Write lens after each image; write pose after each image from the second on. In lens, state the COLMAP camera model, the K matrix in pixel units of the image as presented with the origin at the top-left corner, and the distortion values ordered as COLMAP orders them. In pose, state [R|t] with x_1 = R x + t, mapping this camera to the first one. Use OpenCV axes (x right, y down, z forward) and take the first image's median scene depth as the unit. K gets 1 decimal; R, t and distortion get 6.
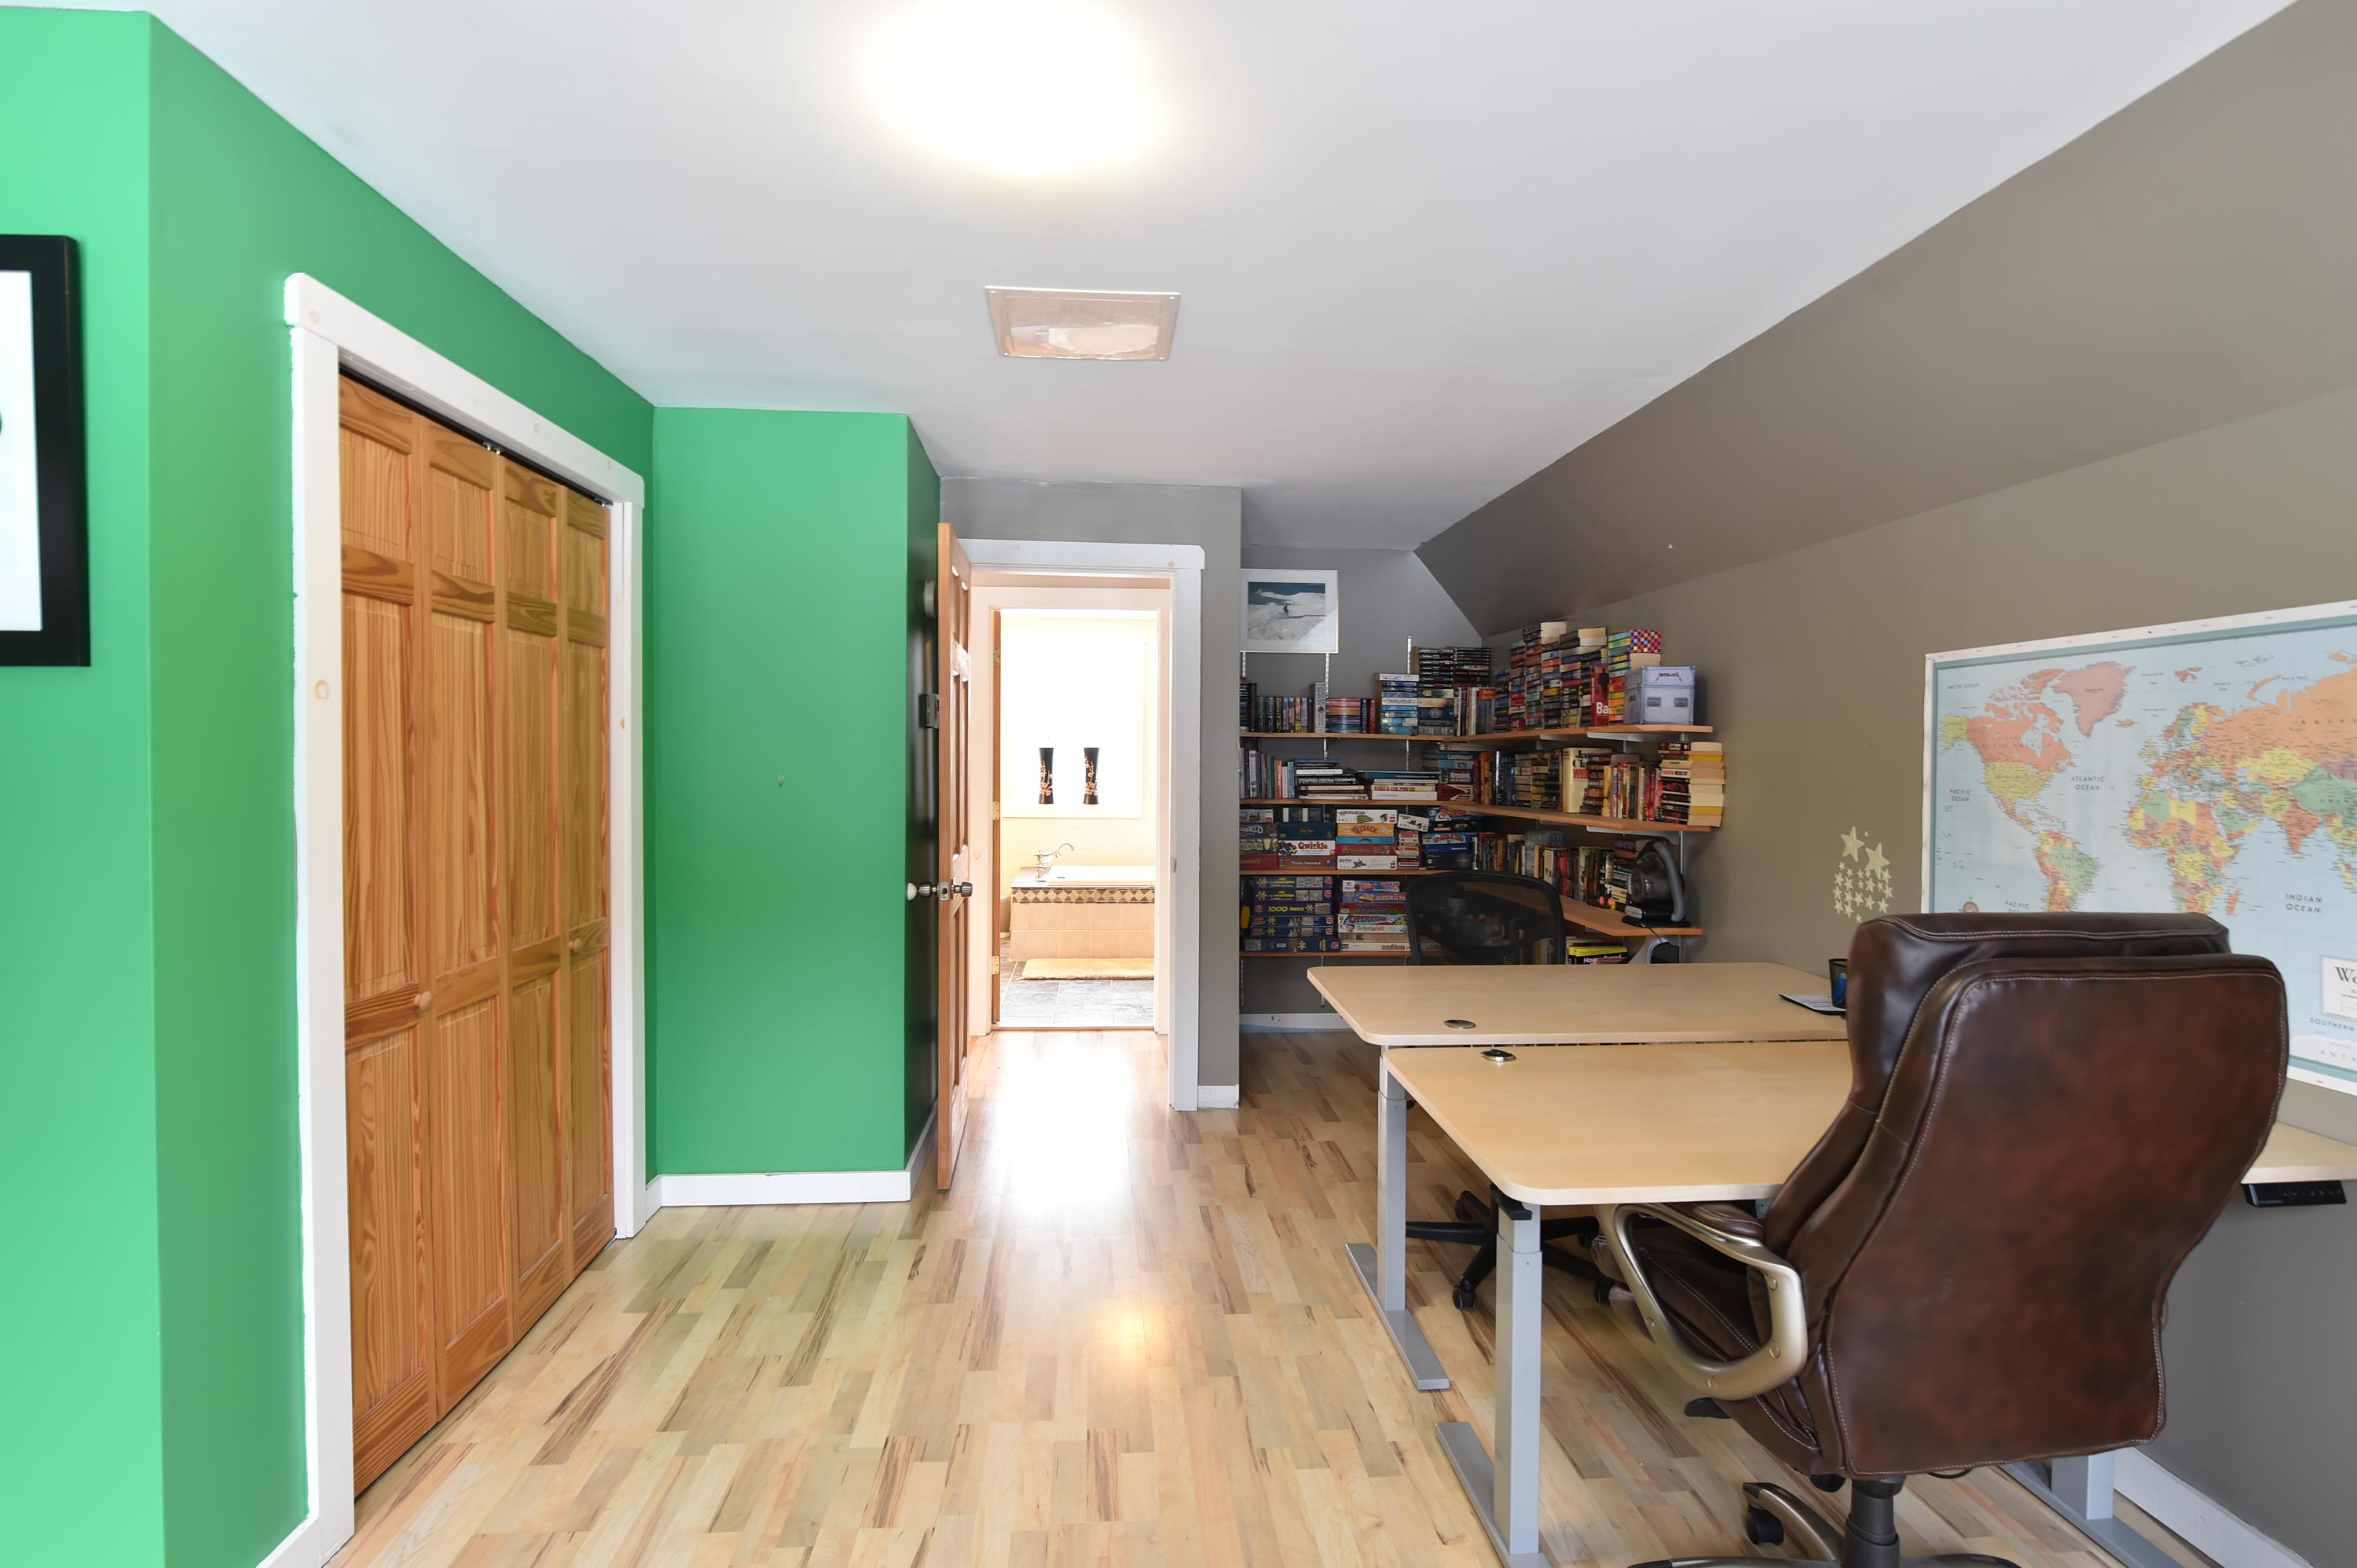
lens RADIAL K [[1207.0, 0, 1176.8], [0, 1207.0, 778.6], [0, 0, 1]] dist [-0.000148, -0.000001]
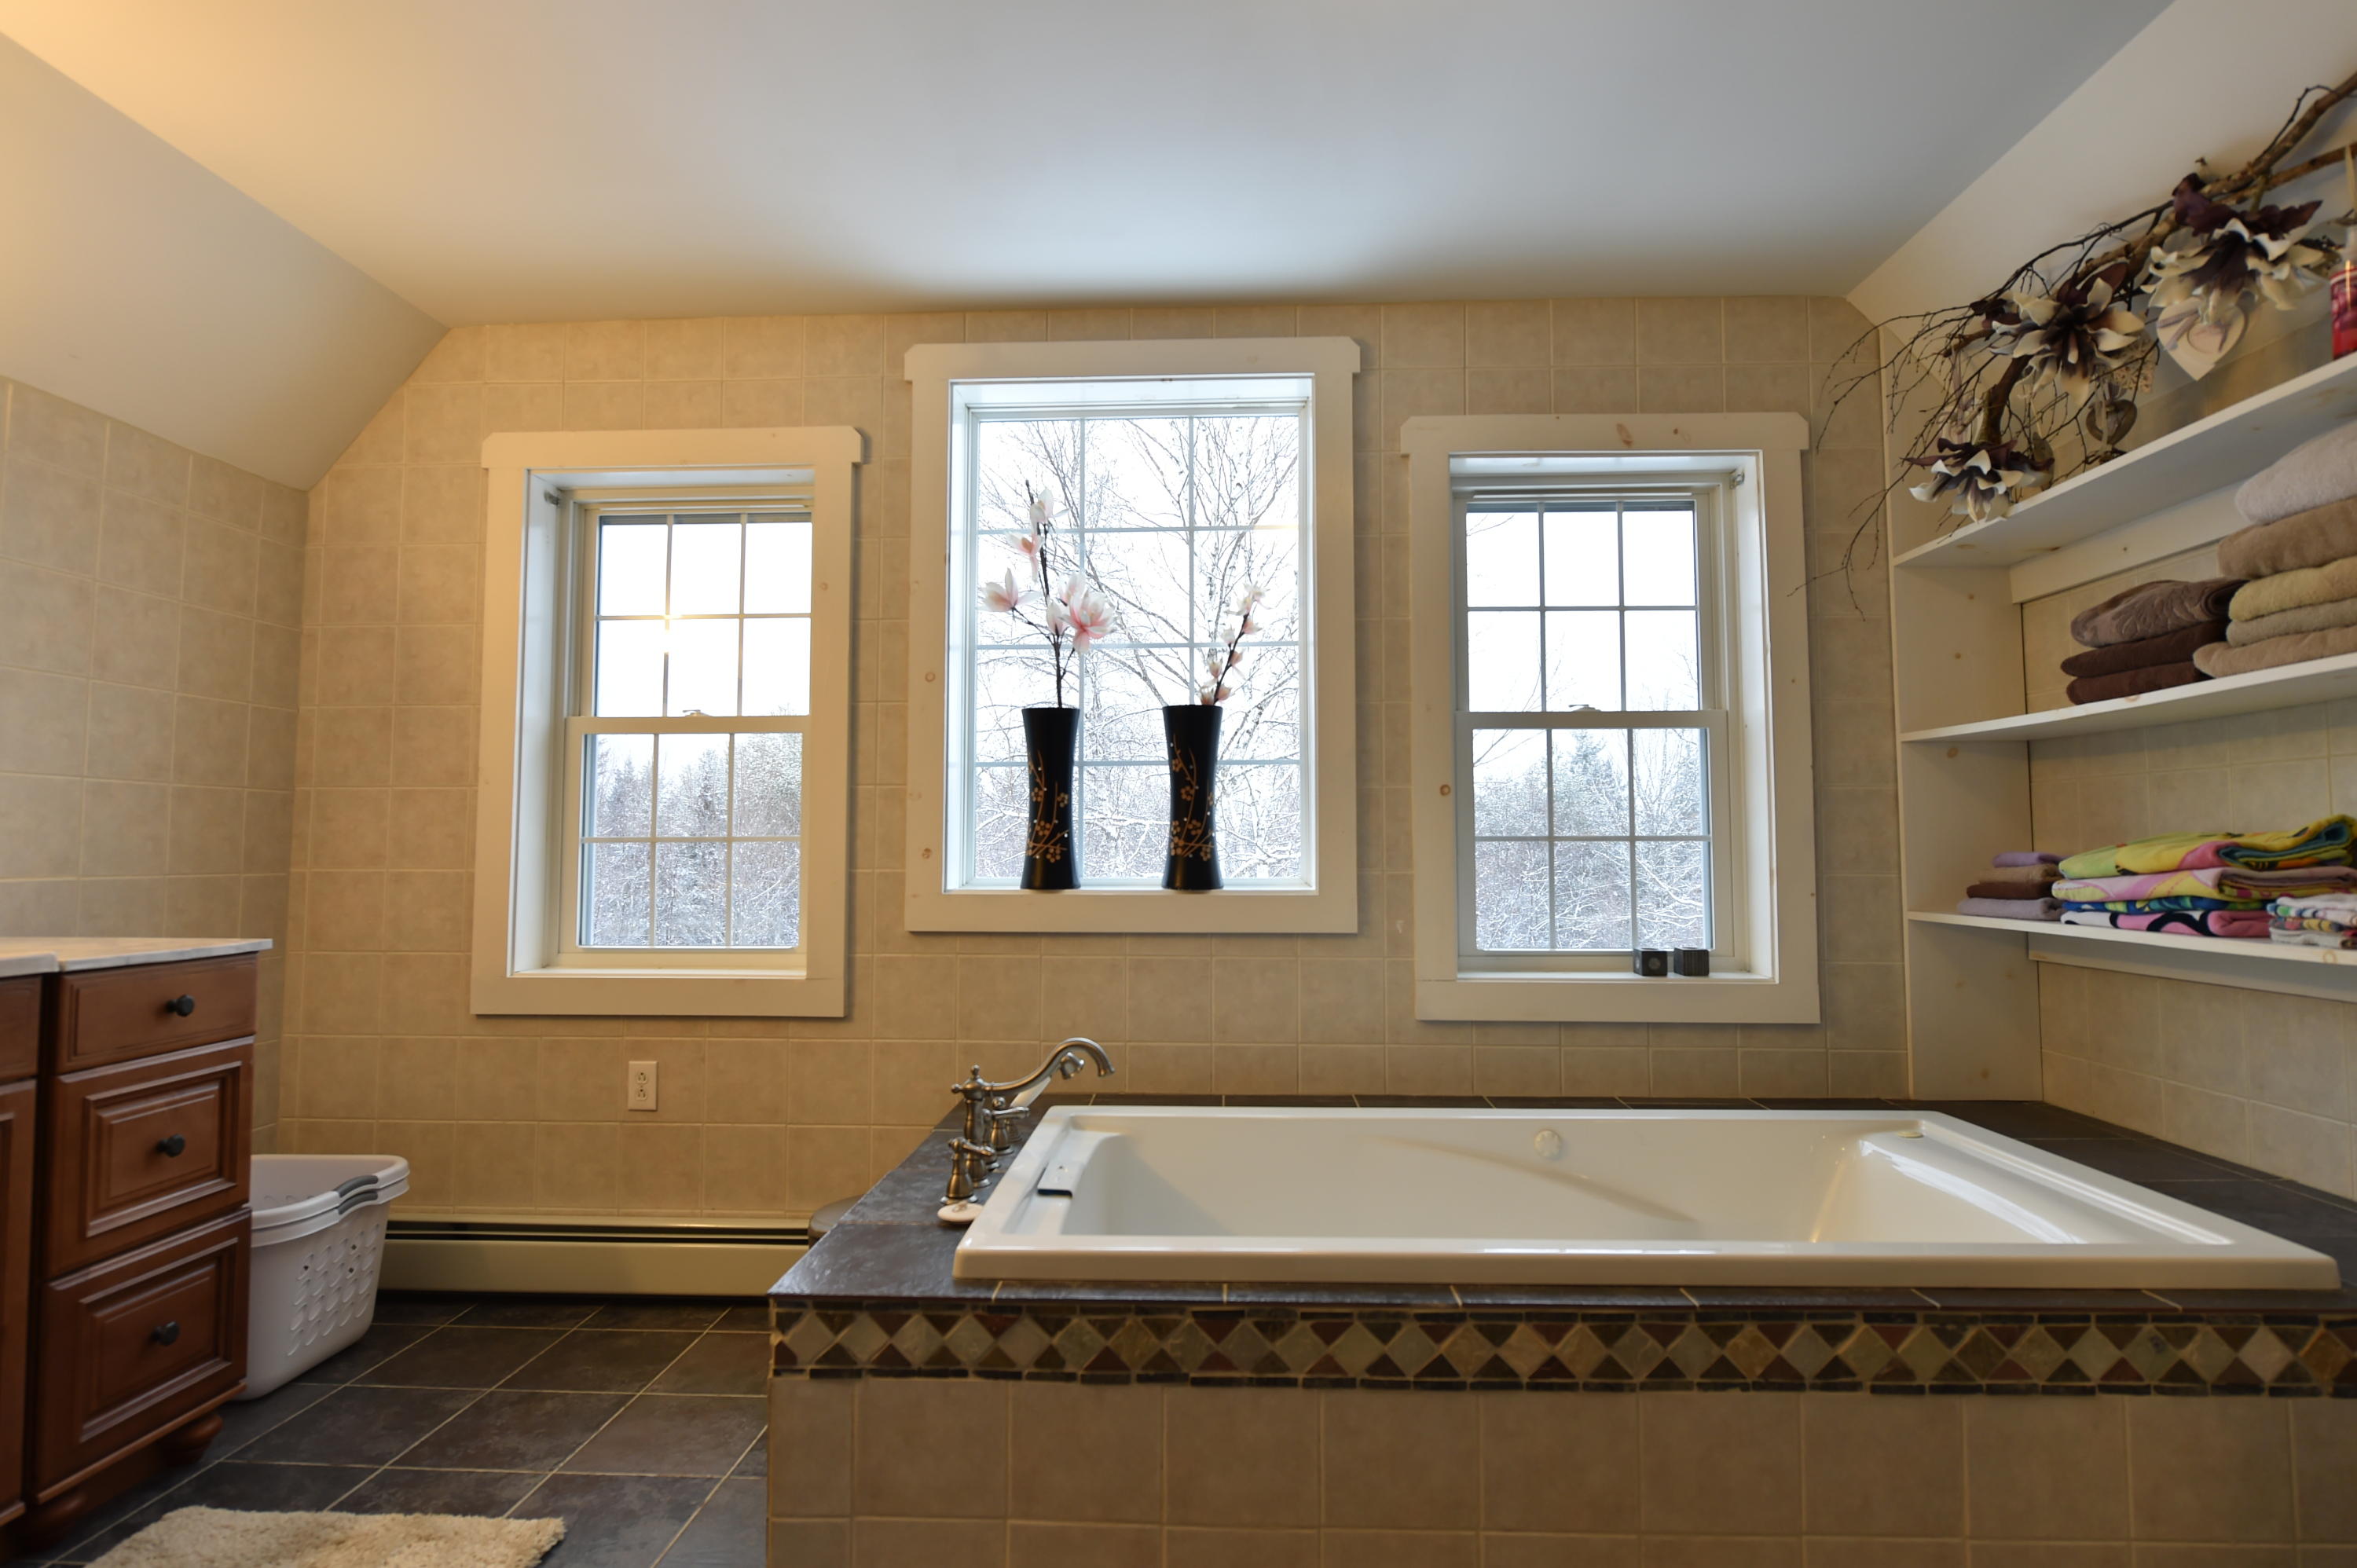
lens RADIAL K [[1214.2, 0, 1177.8], [0, 1214.2, 786.3], [0, 0, 1]] dist [-0.002288, -0.005726]
pose [[0.993537, -0.011630, -0.112909, -0.045583], [0.003106, 0.997150, -0.075378, 0.021034], [0.113464, 0.074540, 0.990742, 0.797539]]
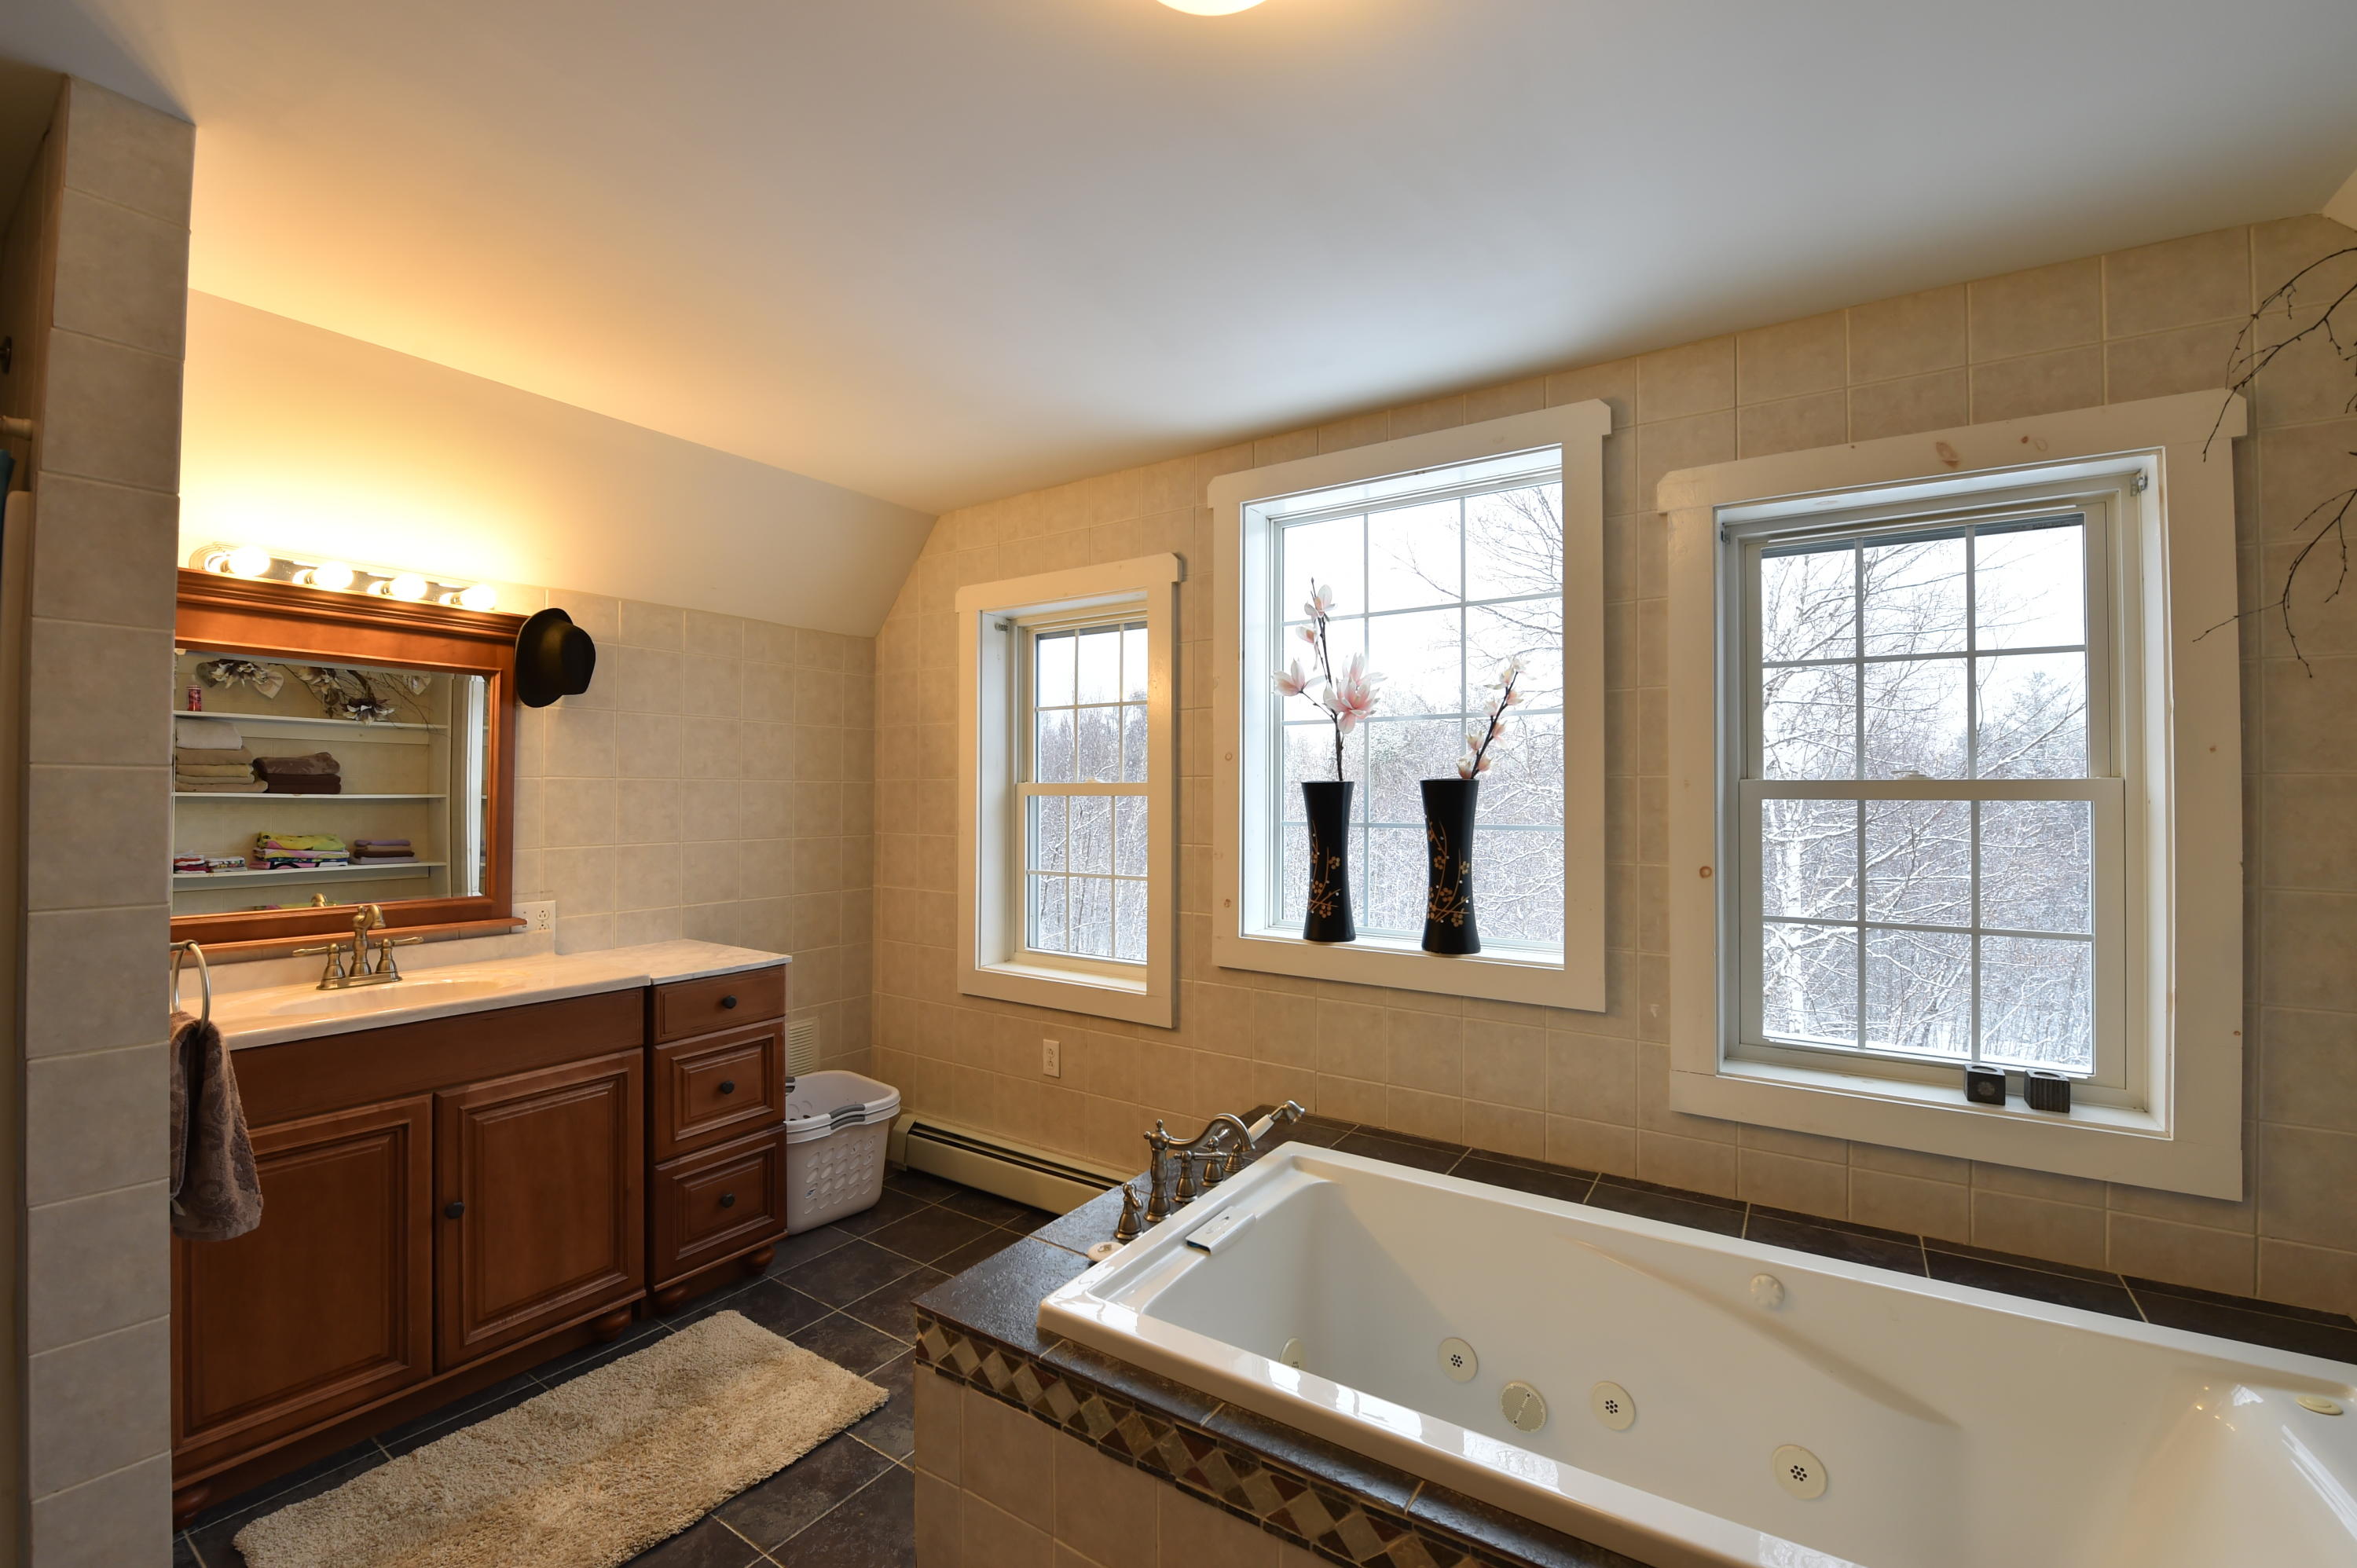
lens RADIAL K [[983.0, 0, 1184.5], [0, 983.0, 784.6], [0, 0, 1]] dist [-0.015928, -0.001848]
pose [[0.789123, -0.007347, -0.614191, 0.043537], [-0.011751, 0.999565, -0.027055, -0.019130], [0.614123, 0.028567, 0.788693, 0.858930]]
